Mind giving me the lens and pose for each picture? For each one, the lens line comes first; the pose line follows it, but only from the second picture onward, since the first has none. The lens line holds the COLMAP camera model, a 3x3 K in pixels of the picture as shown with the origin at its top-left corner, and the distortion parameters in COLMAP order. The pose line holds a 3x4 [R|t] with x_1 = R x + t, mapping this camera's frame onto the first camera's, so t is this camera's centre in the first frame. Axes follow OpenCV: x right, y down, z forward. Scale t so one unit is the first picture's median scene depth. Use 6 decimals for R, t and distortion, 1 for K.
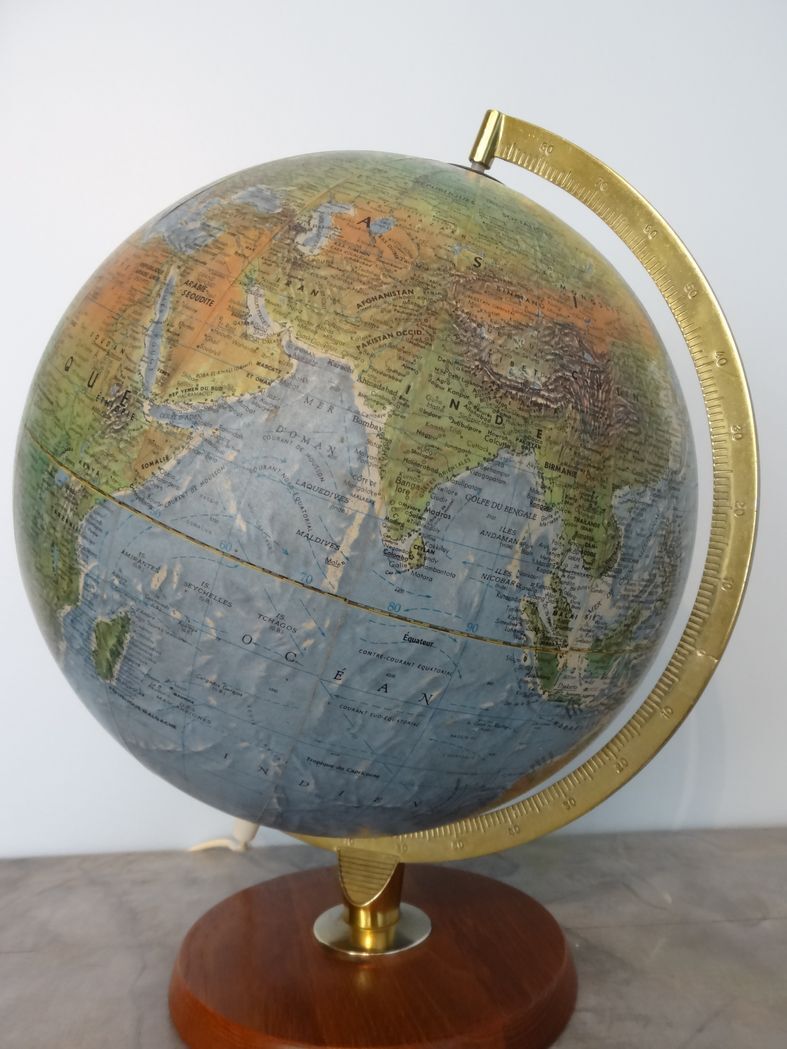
lens RADIAL K [[813.1, 0, 391.6], [0, 813.1, 522.6], [0, 0, 1]] dist [-0.015480, 0.004547]
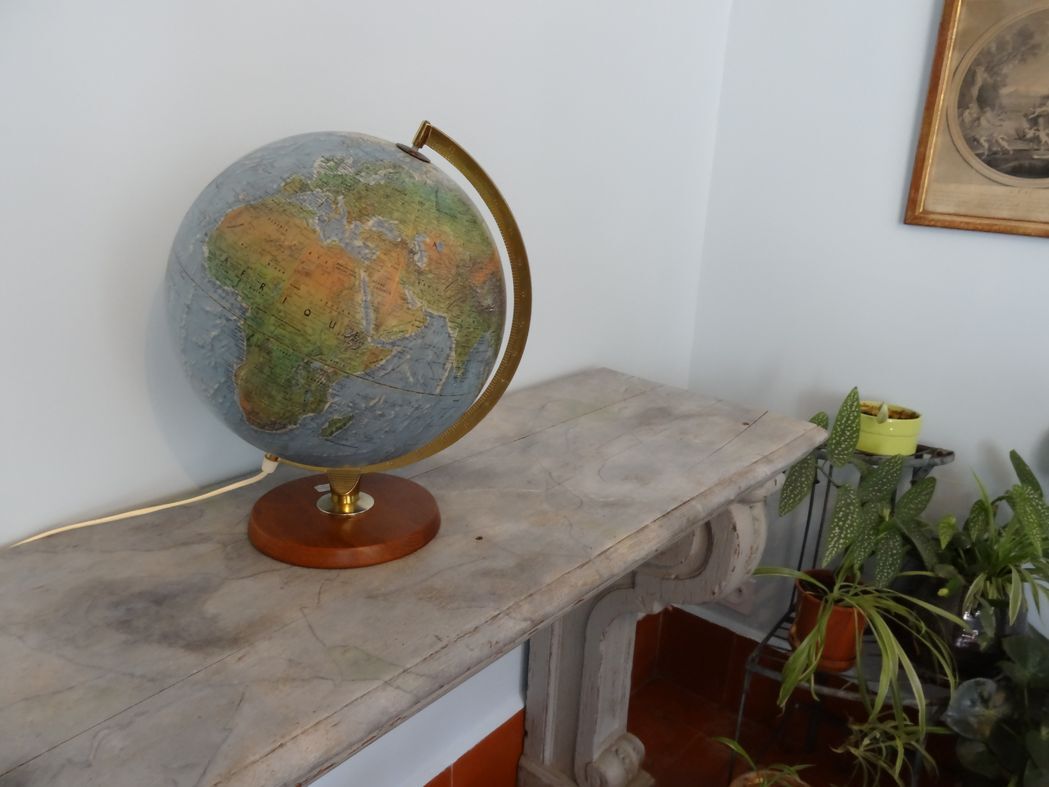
lens RADIAL K [[813.1, 0, 529.7], [0, 813.1, 392.4], [0, 0, 1]] dist [-0.015480, 0.004547]
pose [[0.722479, -0.234950, 0.650248, -1.565709], [-0.091252, 0.899859, 0.426529, -1.076085], [-0.685345, -0.367495, 0.628689, -0.914273]]
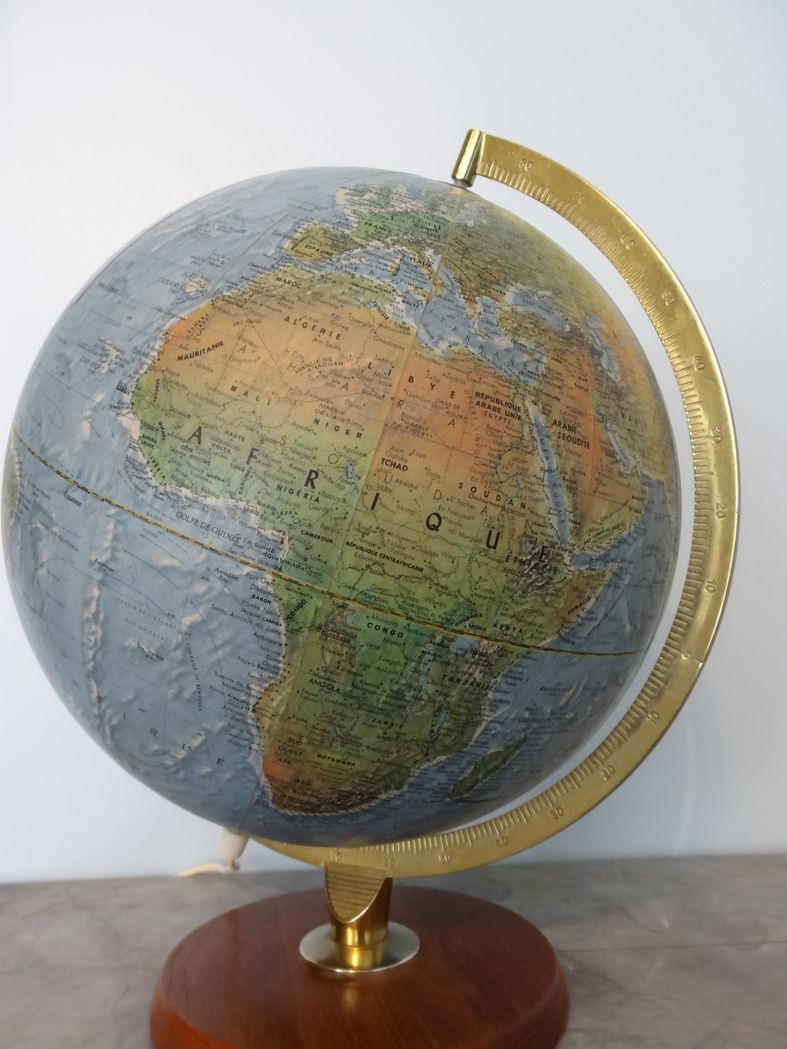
lens RADIAL K [[813.1, 0, 392.7], [0, 813.1, 524.7], [0, 0, 1]] dist [-0.015480, 0.004547]
pose [[0.560826, -0.301301, 0.771163, -1.209765], [0.033264, 0.938878, 0.342638, -0.543832], [-0.827265, -0.166508, 0.536570, 0.627616]]
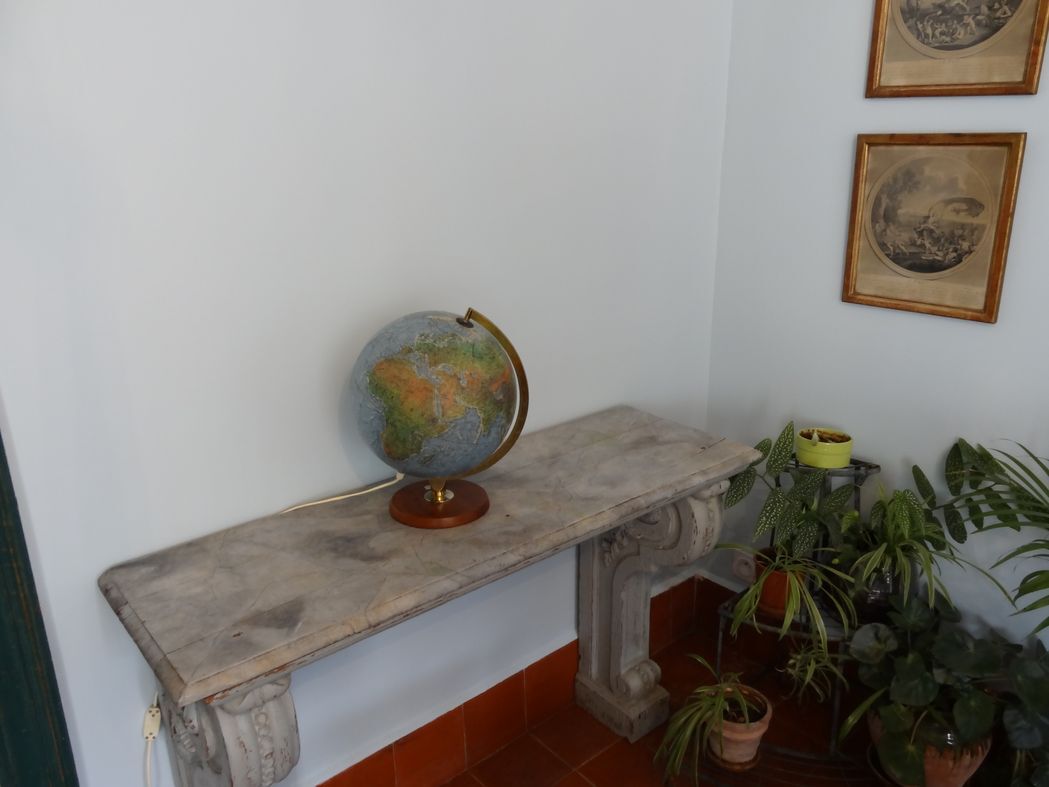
lens RADIAL K [[813.1, 0, 527.1], [0, 813.1, 390.7], [0, 0, 1]] dist [-0.015480, 0.004547]
pose [[0.827496, -0.244546, 0.505418, -2.444546], [-0.003320, 0.898020, 0.439941, -2.633738], [-0.561462, -0.365728, 0.742297, -3.160740]]
